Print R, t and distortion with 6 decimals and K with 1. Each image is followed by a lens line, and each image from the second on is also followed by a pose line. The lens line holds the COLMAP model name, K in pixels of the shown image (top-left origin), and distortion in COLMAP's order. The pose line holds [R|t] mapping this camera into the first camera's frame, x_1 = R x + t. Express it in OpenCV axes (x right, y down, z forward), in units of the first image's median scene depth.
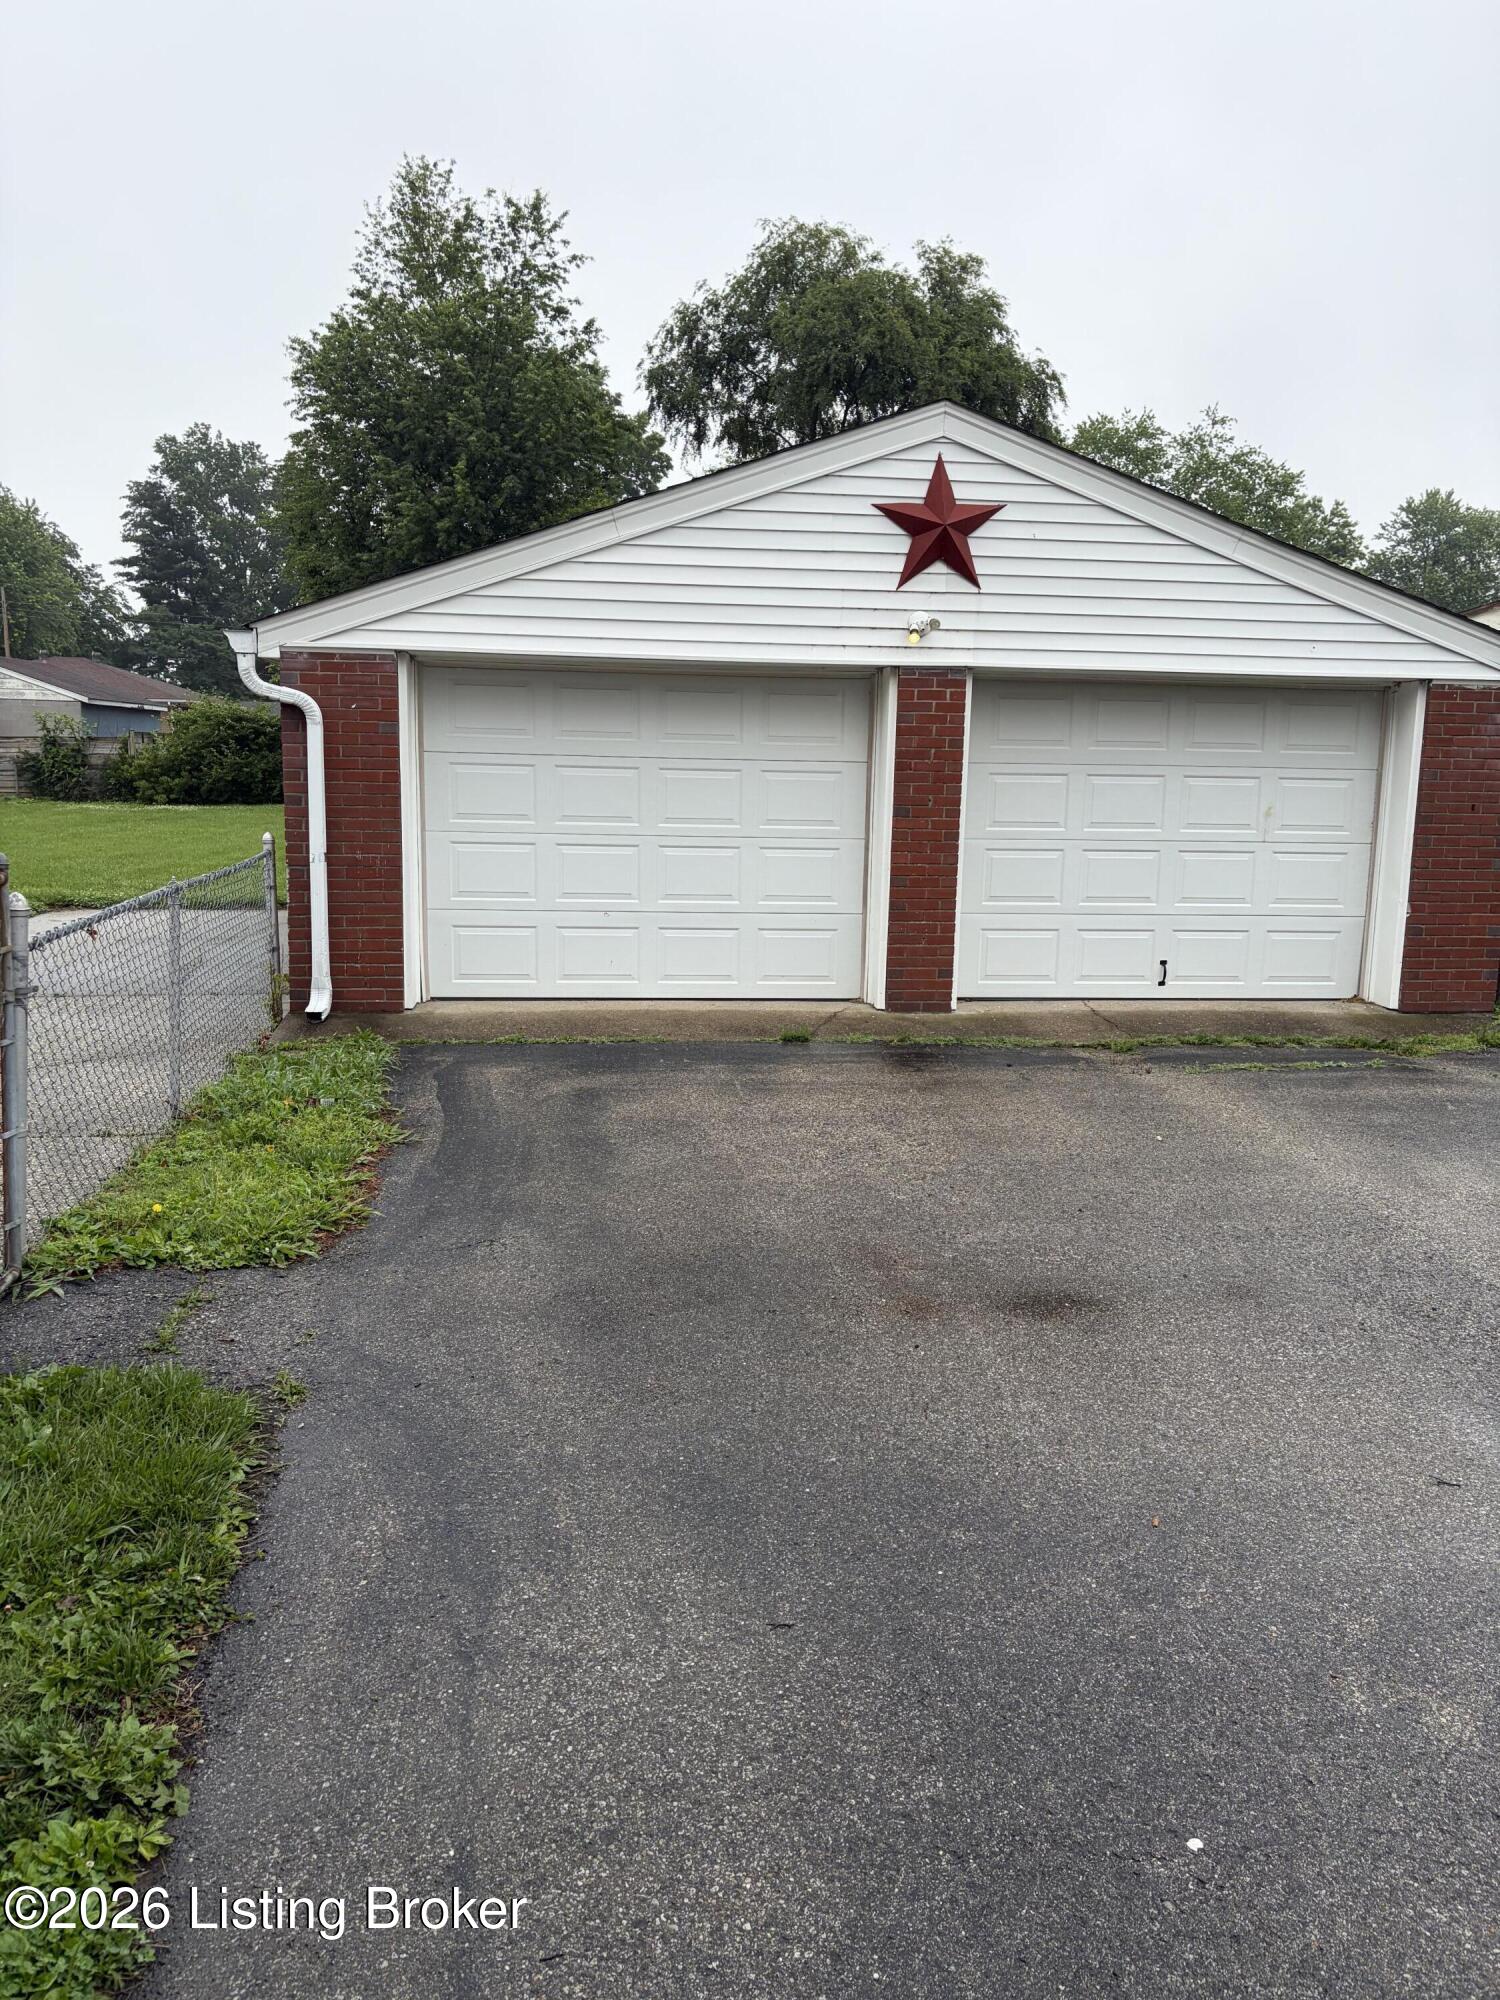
lens RADIAL K [[1512.0, 0, 750.0], [0, 1512.0, 1000.0], [0, 0, 1]] dist [0.075019, -0.095244]
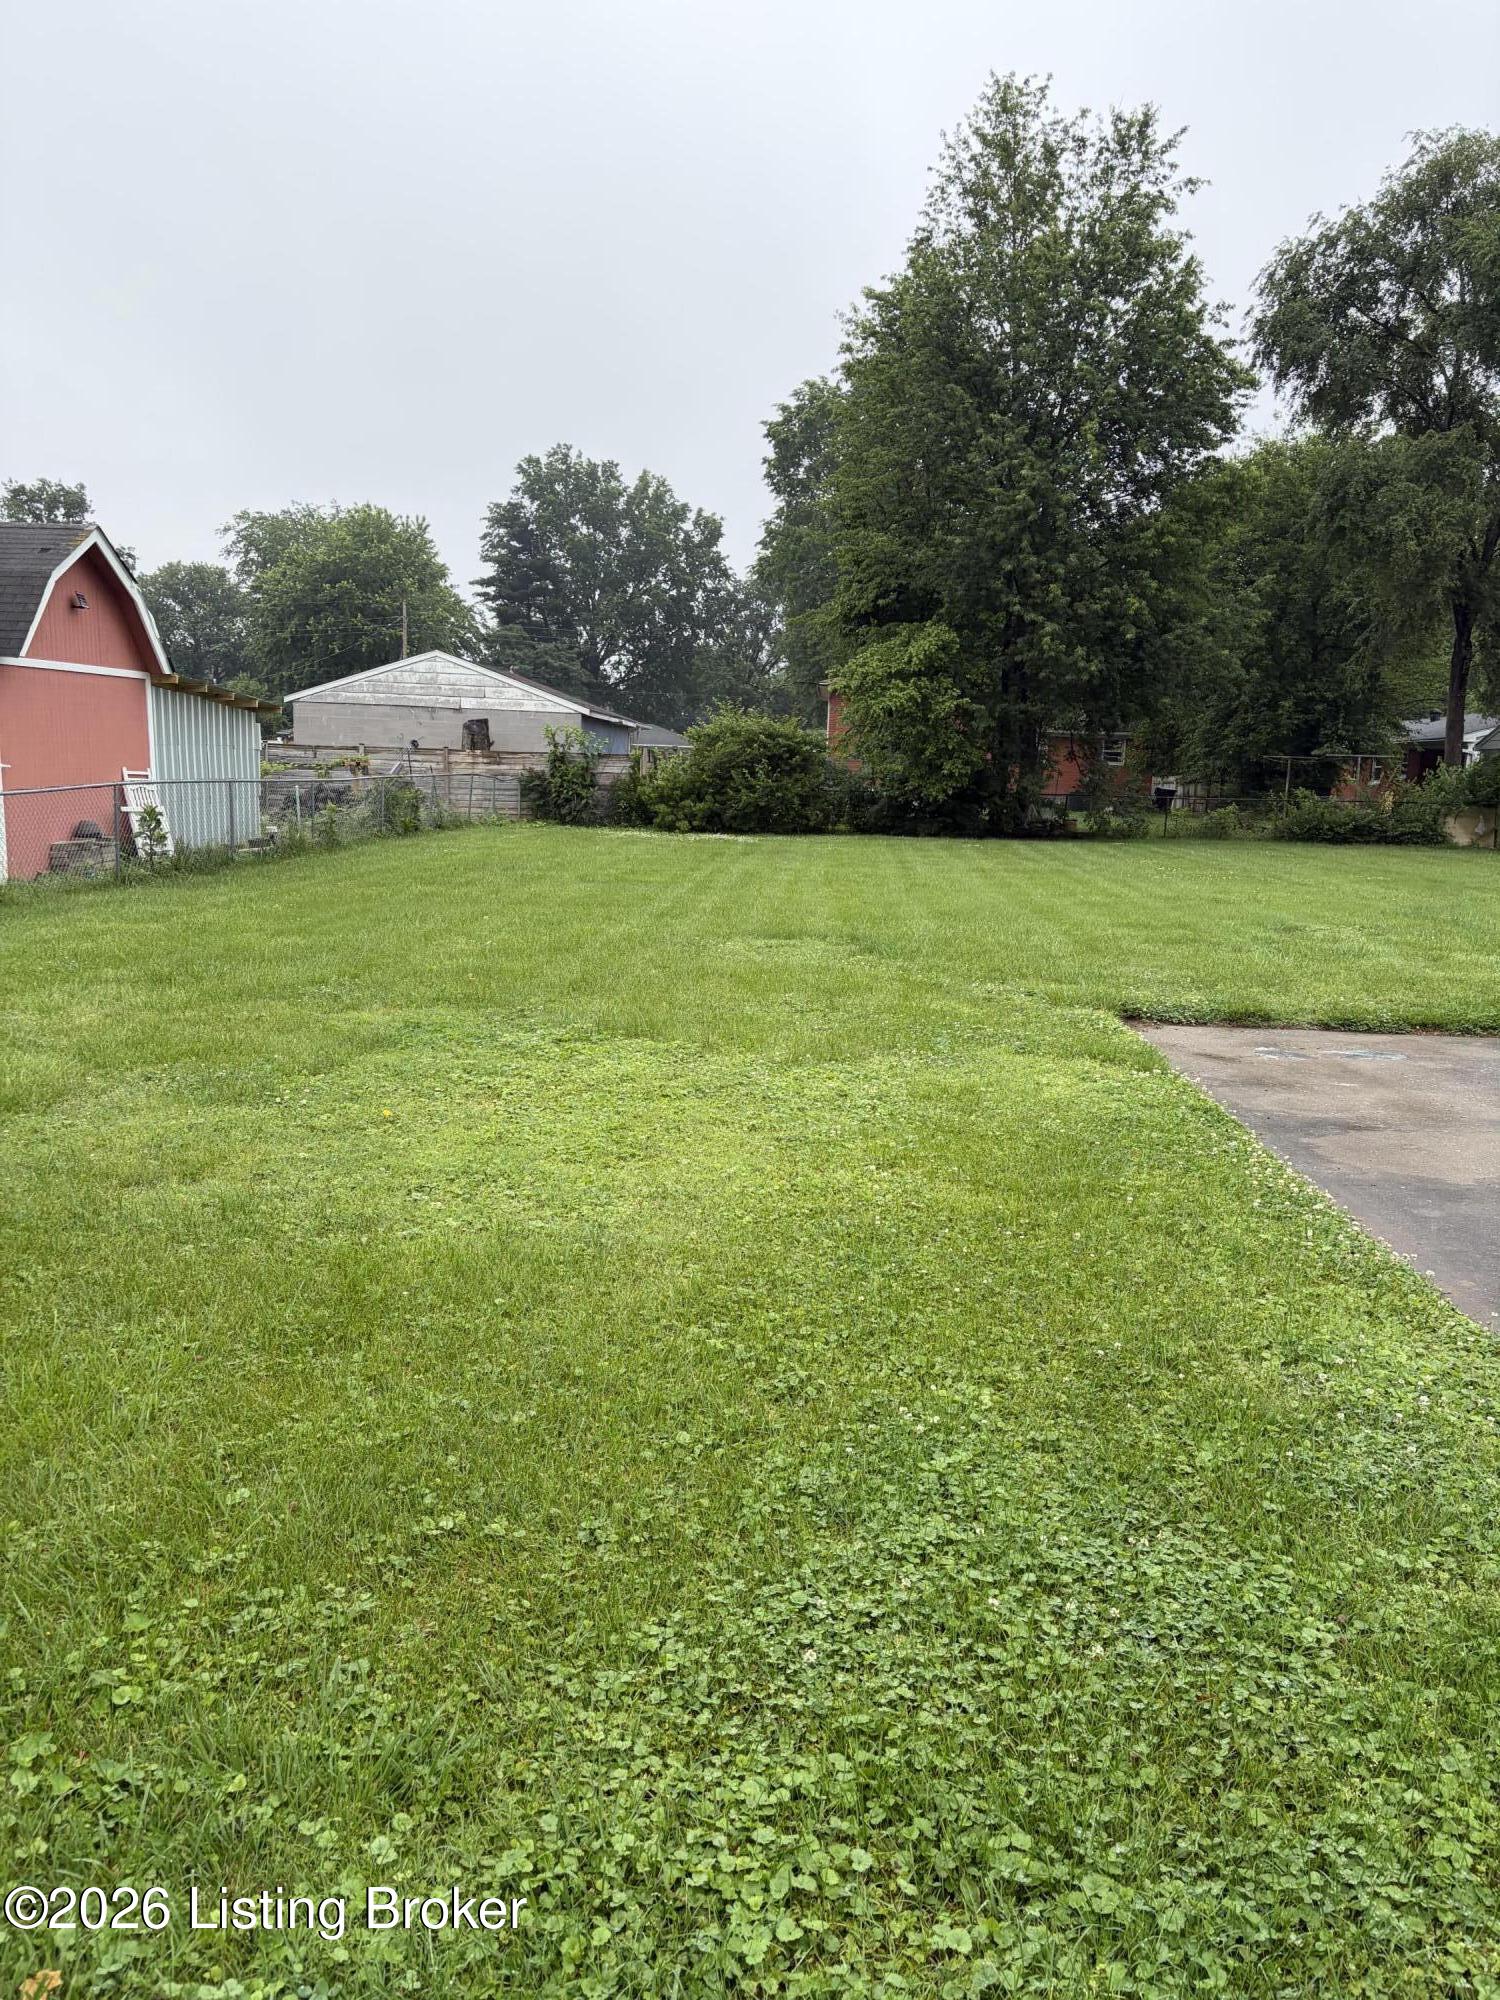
lens RADIAL K [[1512.0, 0, 750.0], [0, 1512.0, 1000.0], [0, 0, 1]] dist [0.075019, -0.095244]
pose [[0.984589, 0.043061, -0.169499, -0.183193], [-0.045597, 0.998898, -0.011095, -0.022881], [0.168835, 0.018652, 0.985468, 0.146794]]
